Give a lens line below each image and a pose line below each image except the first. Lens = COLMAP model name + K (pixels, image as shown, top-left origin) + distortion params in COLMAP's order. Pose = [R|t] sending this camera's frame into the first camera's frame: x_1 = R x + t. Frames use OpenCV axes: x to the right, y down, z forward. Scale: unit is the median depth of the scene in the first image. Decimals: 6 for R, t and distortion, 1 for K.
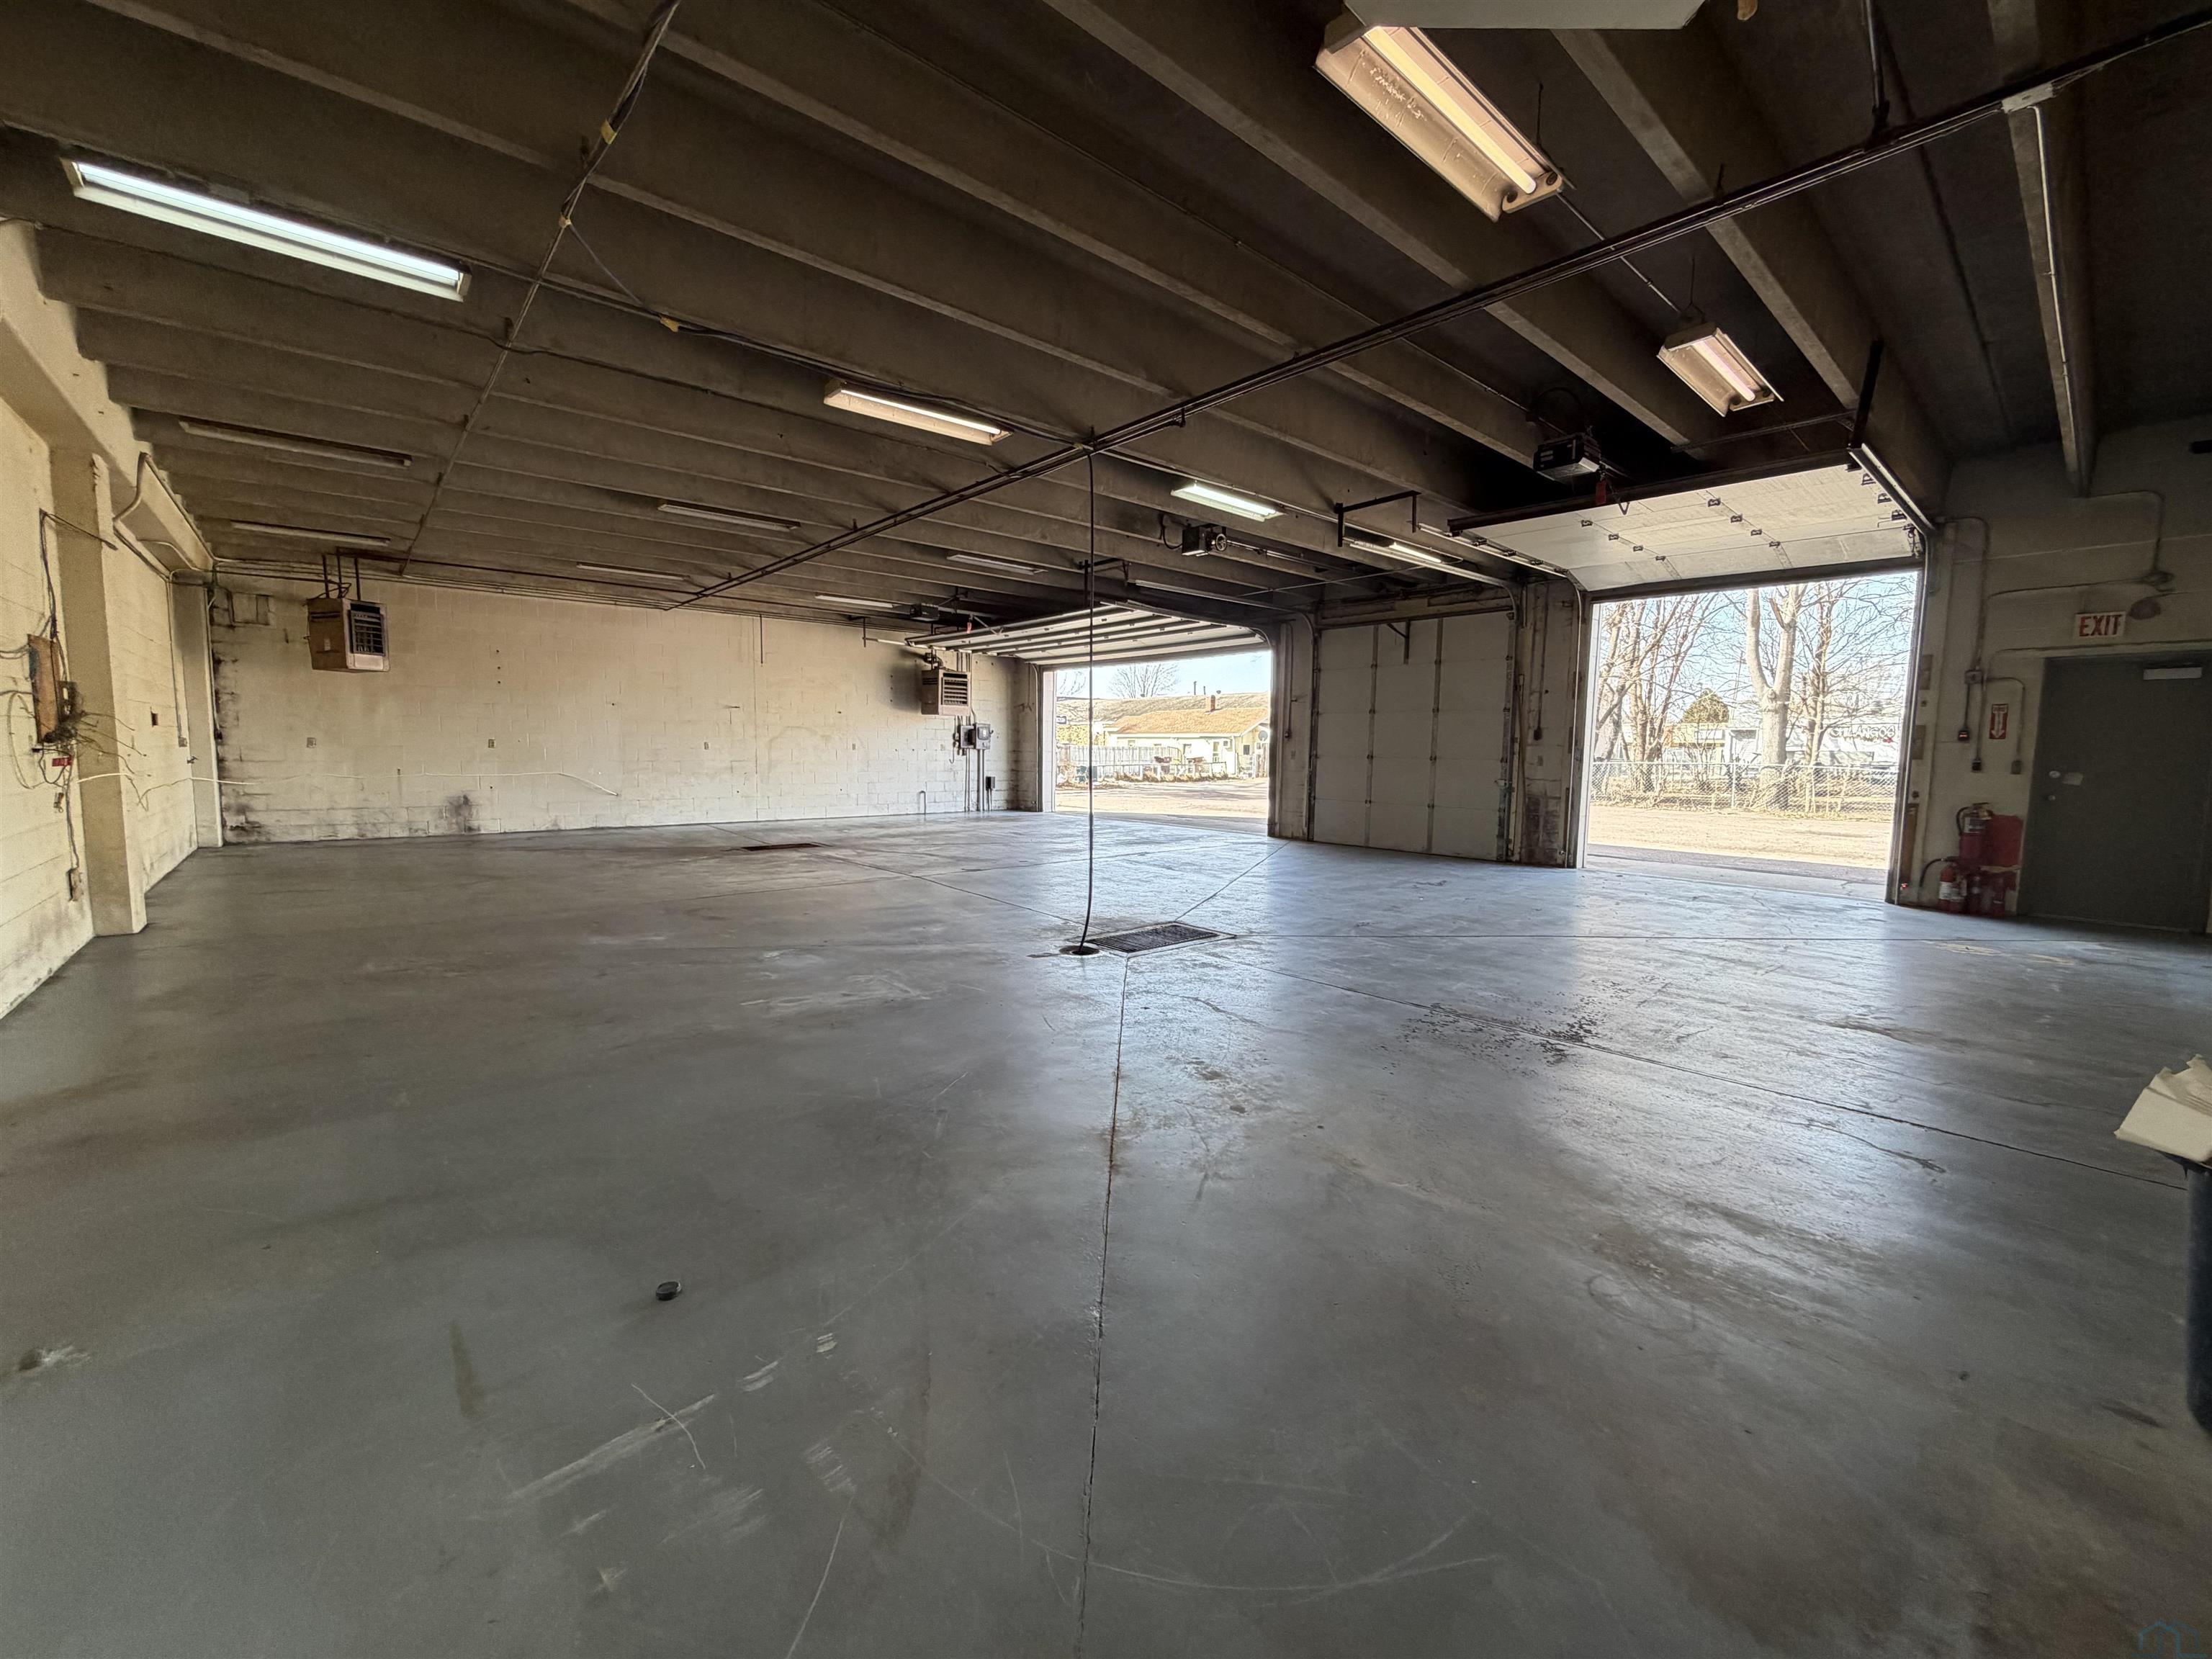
lens RADIAL K [[877.5, 0, 1098.3], [0, 877.5, 827.4], [0, 0, 1]] dist [0.000654, 0.000110]
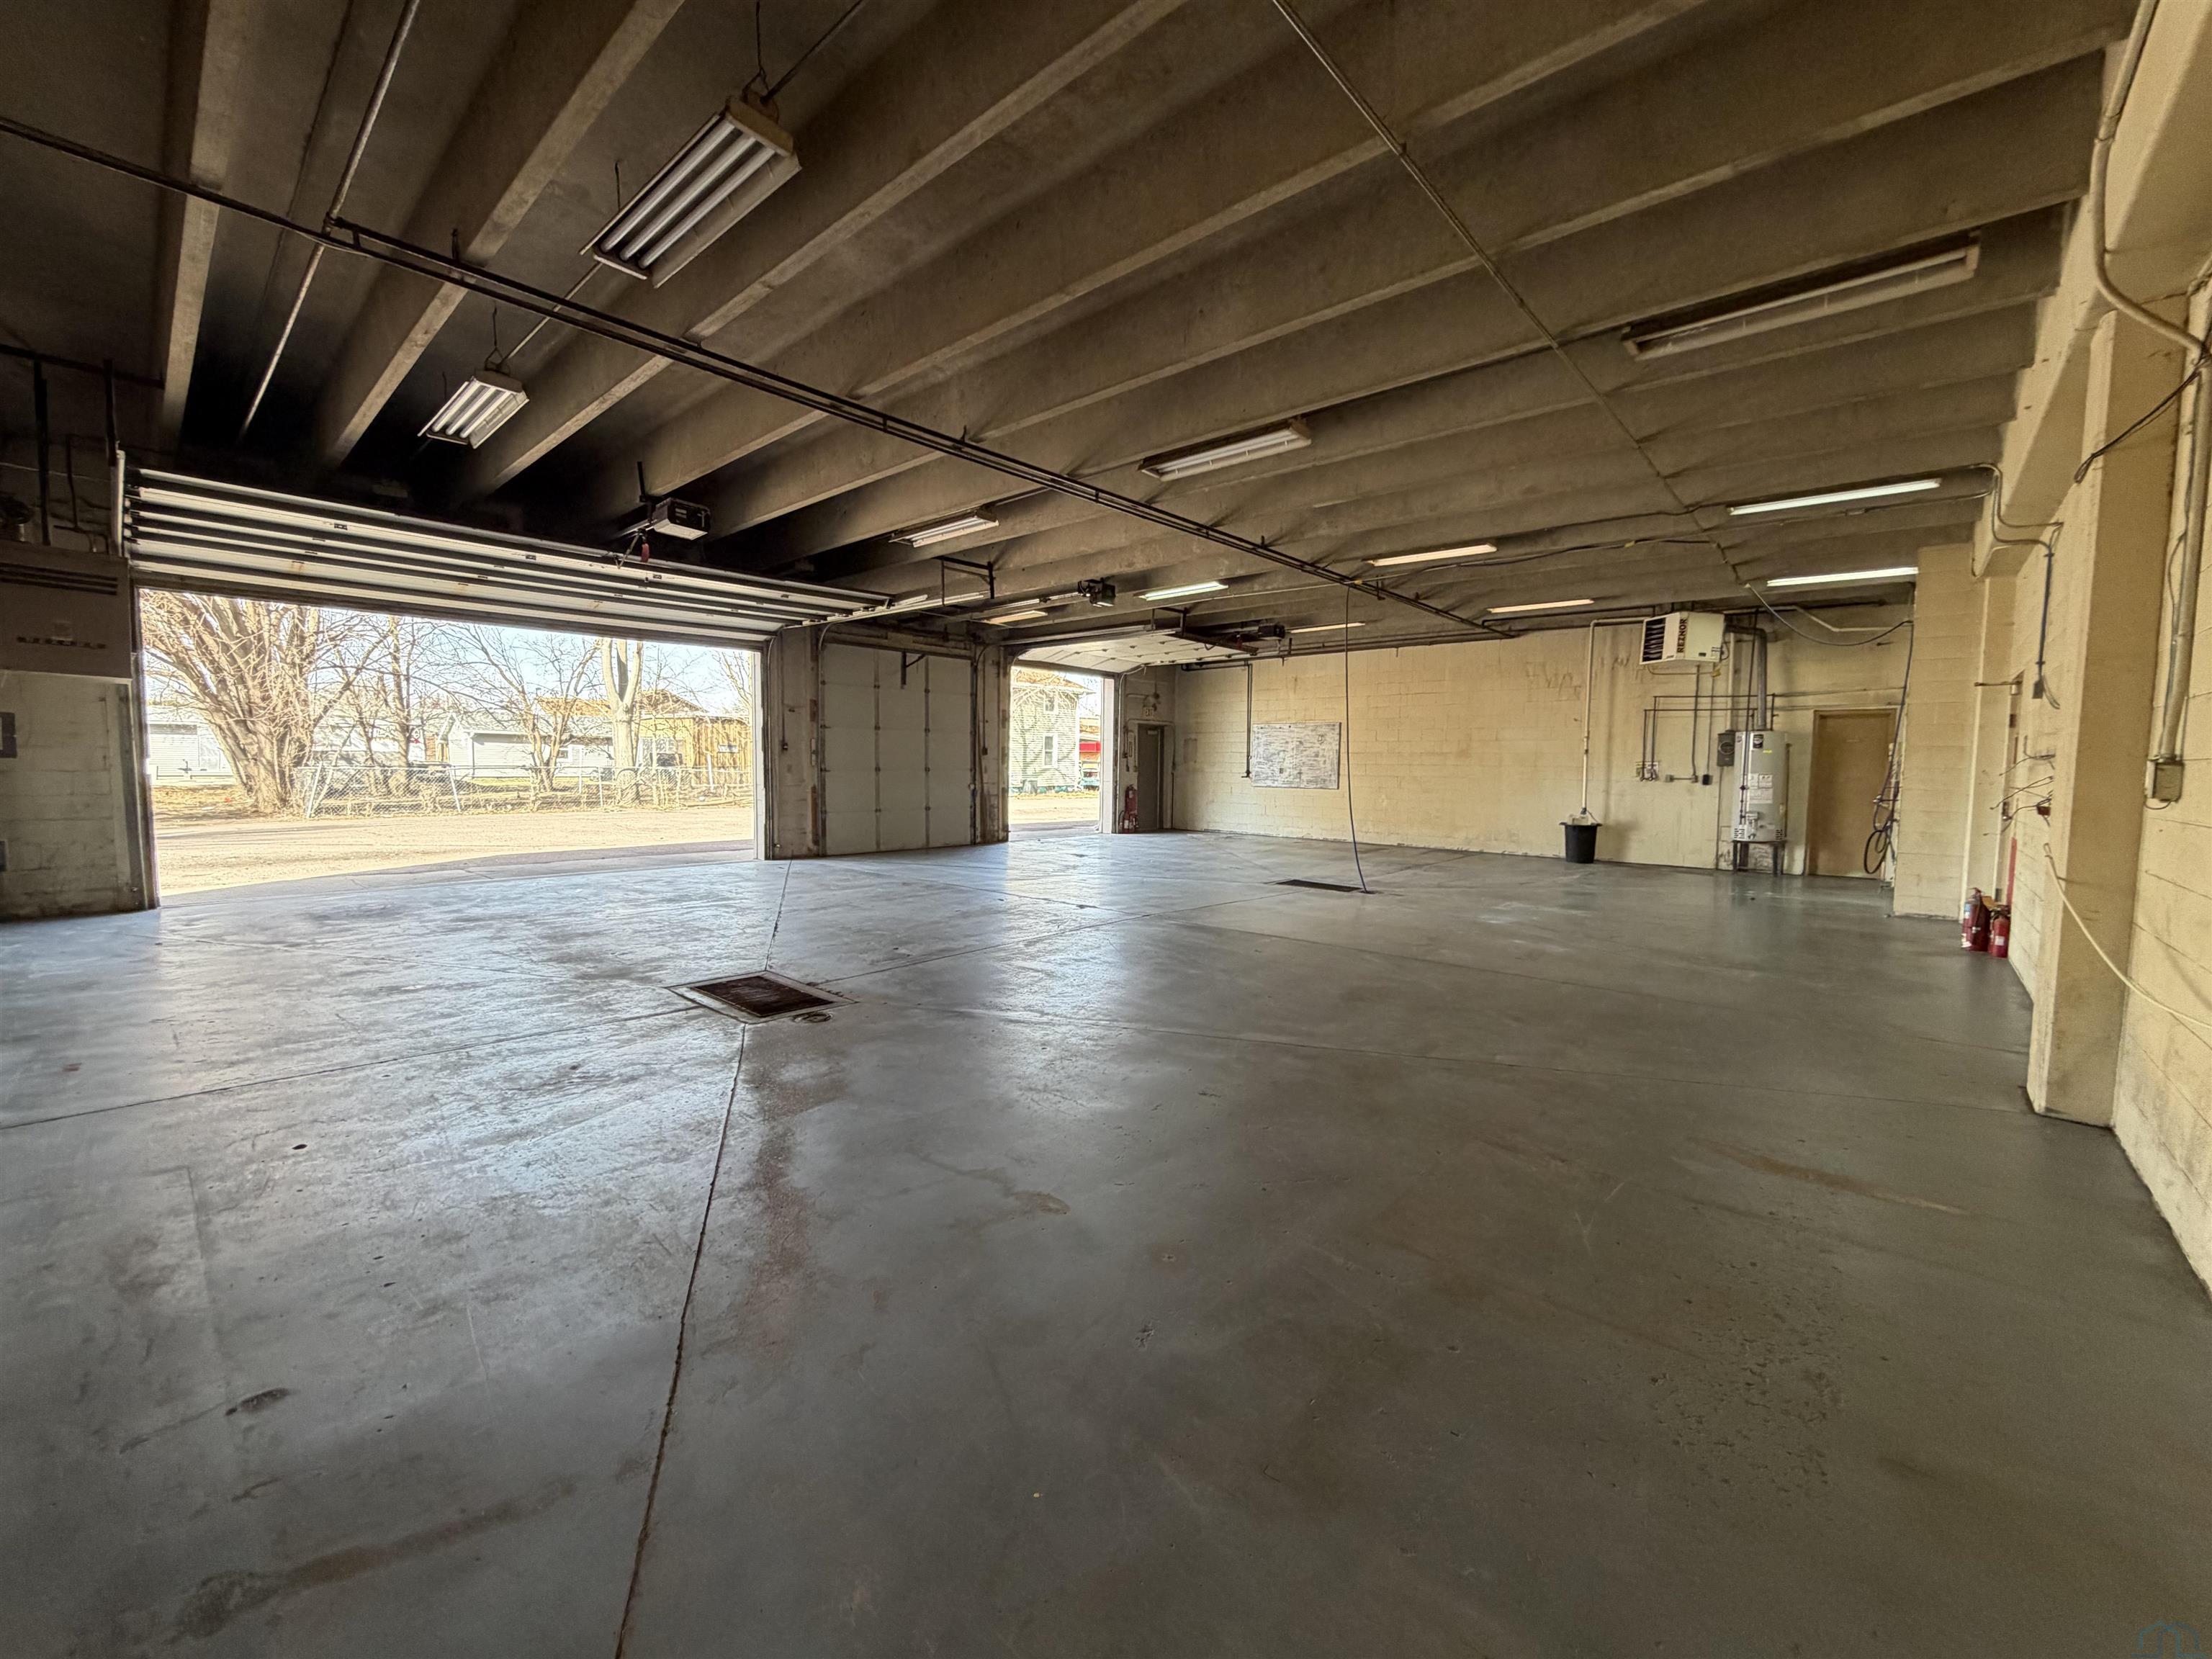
lens RADIAL K [[890.4, 0, 1106.0], [0, 890.4, 829.5], [0, 0, 1]] dist [-0.001349, -0.001011]
pose [[-0.123873, -0.087565, 0.988427, -0.862661], [0.079457, 0.992025, 0.097842, -0.095415], [-0.989112, 0.090657, -0.115927, 0.887905]]
